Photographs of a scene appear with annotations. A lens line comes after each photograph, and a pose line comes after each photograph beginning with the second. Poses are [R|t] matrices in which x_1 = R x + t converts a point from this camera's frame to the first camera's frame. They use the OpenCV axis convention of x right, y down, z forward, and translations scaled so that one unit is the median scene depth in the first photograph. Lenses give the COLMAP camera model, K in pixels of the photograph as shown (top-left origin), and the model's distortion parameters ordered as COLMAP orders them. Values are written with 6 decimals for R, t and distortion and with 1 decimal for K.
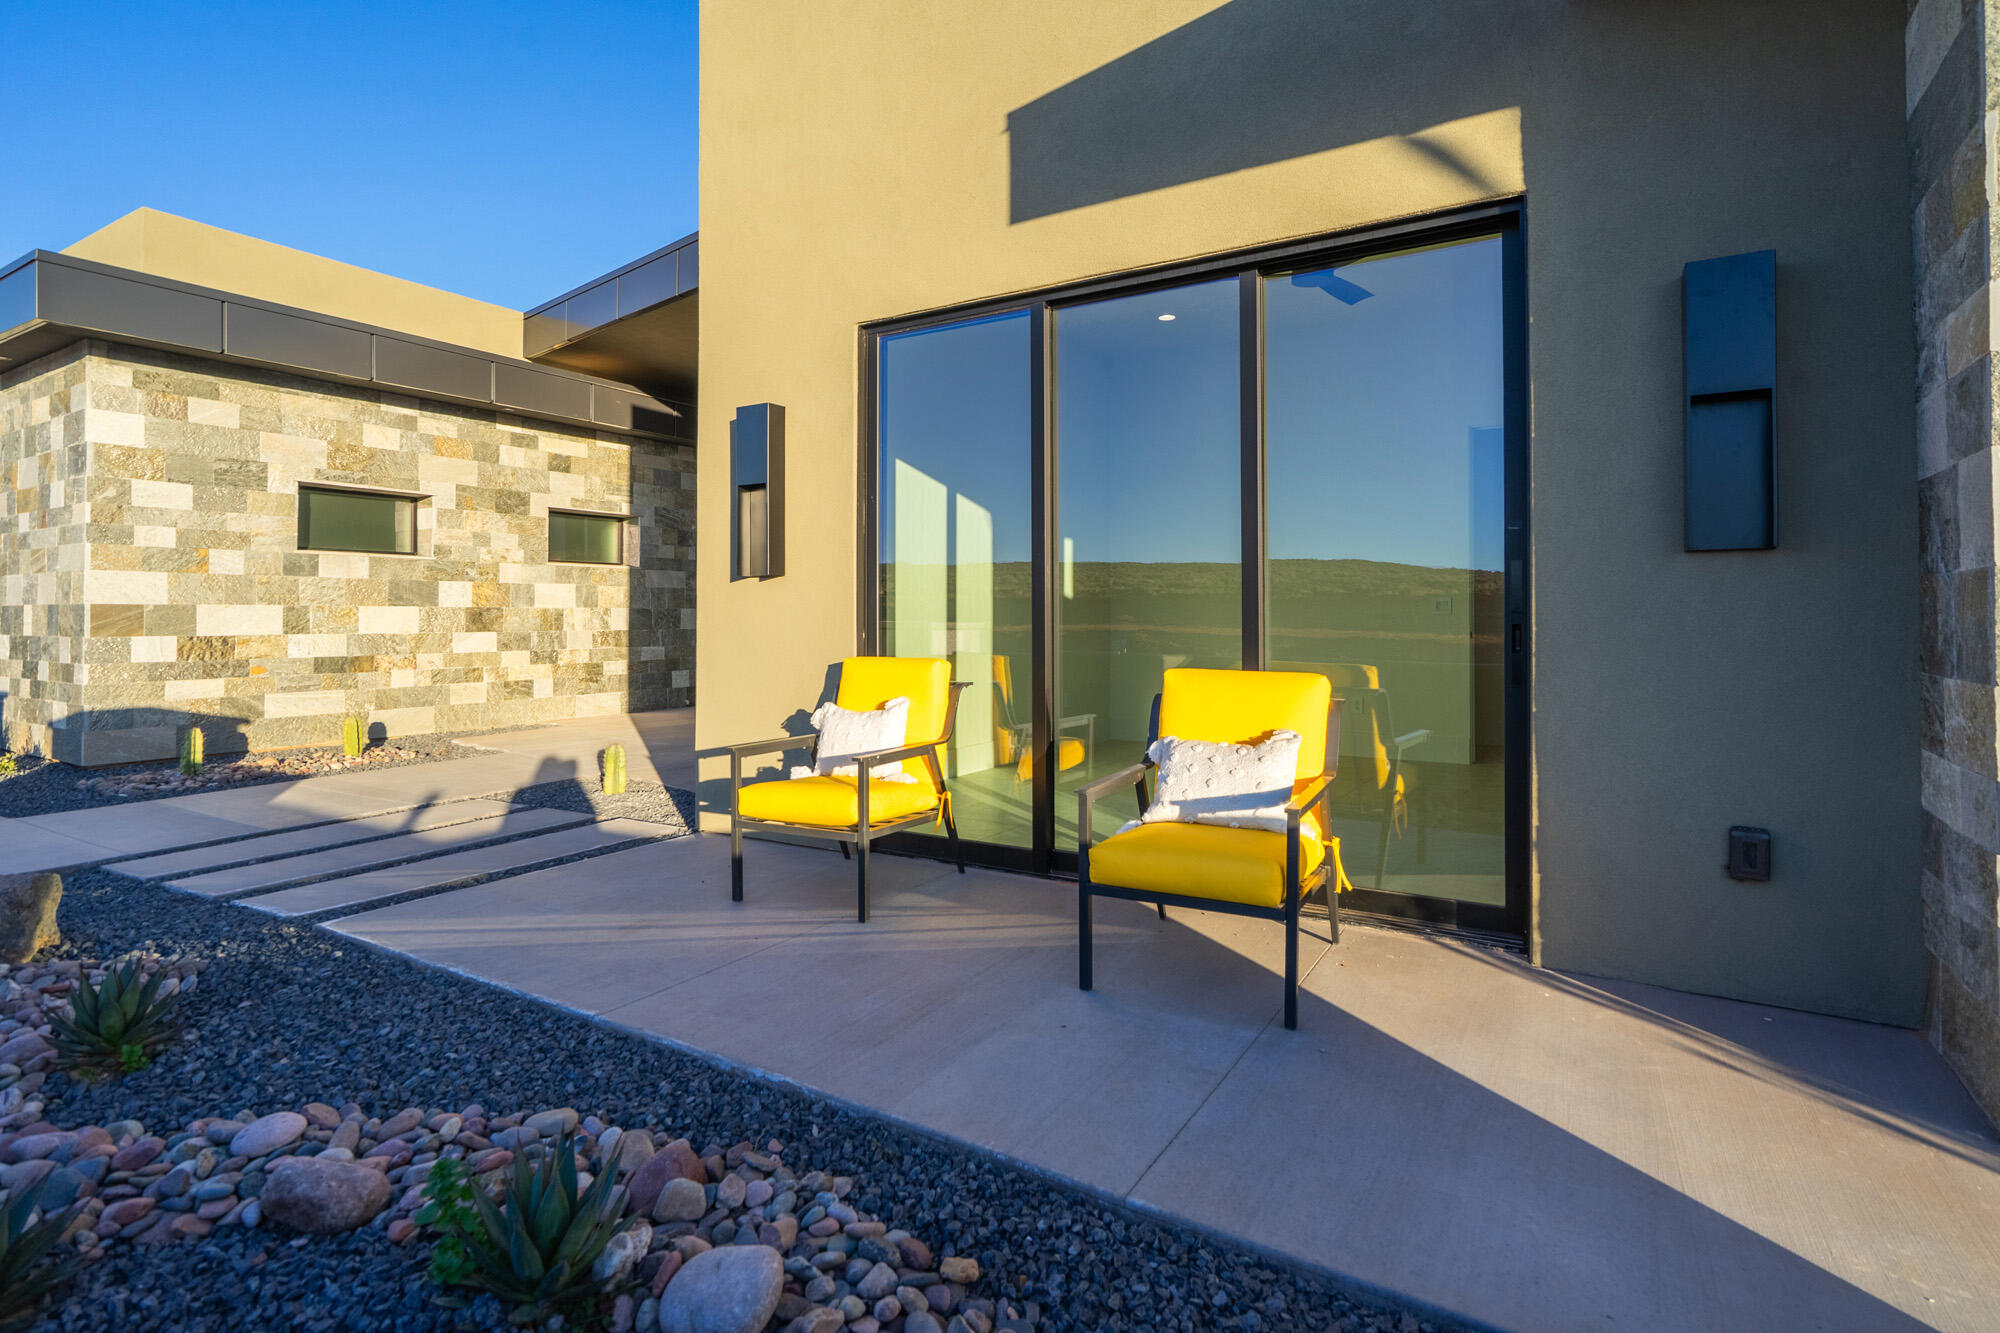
lens RADIAL K [[1001.3, 0, 1056.9], [0, 1001.3, 620.5], [0, 0, 1]] dist [0.018959, -0.001804]
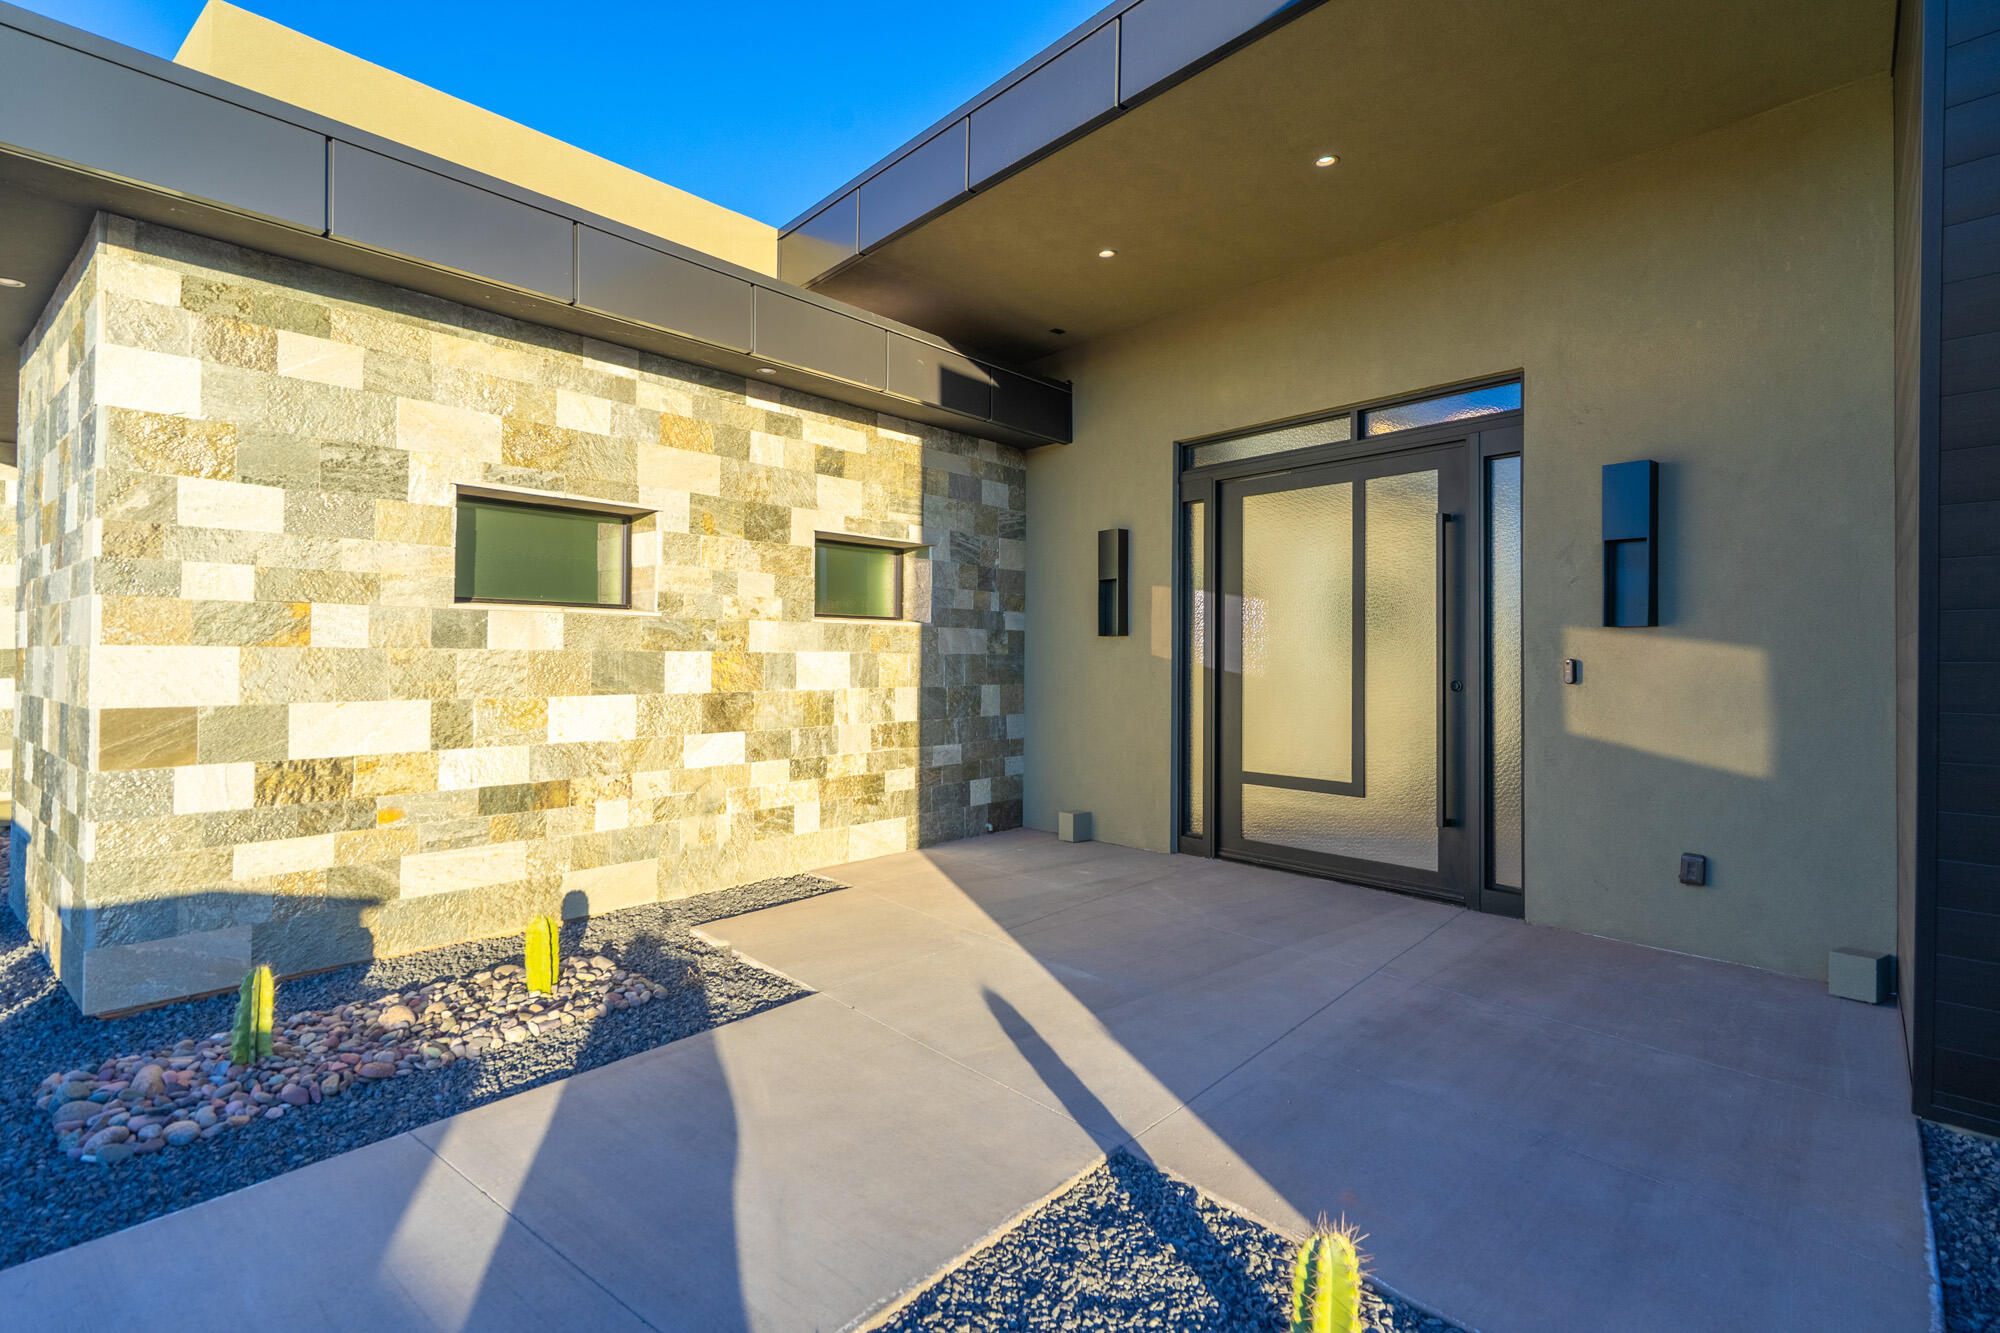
lens RADIAL K [[1001.3, 0, 1002.5], [0, 1001.3, 657.4], [0, 0, 1]] dist [0.018959, -0.001804]
pose [[0.986883, 0.004722, -0.161366, -0.342312], [-0.005252, 0.999982, -0.002858, -0.037996], [0.161350, 0.003668, 0.986890, 0.473917]]
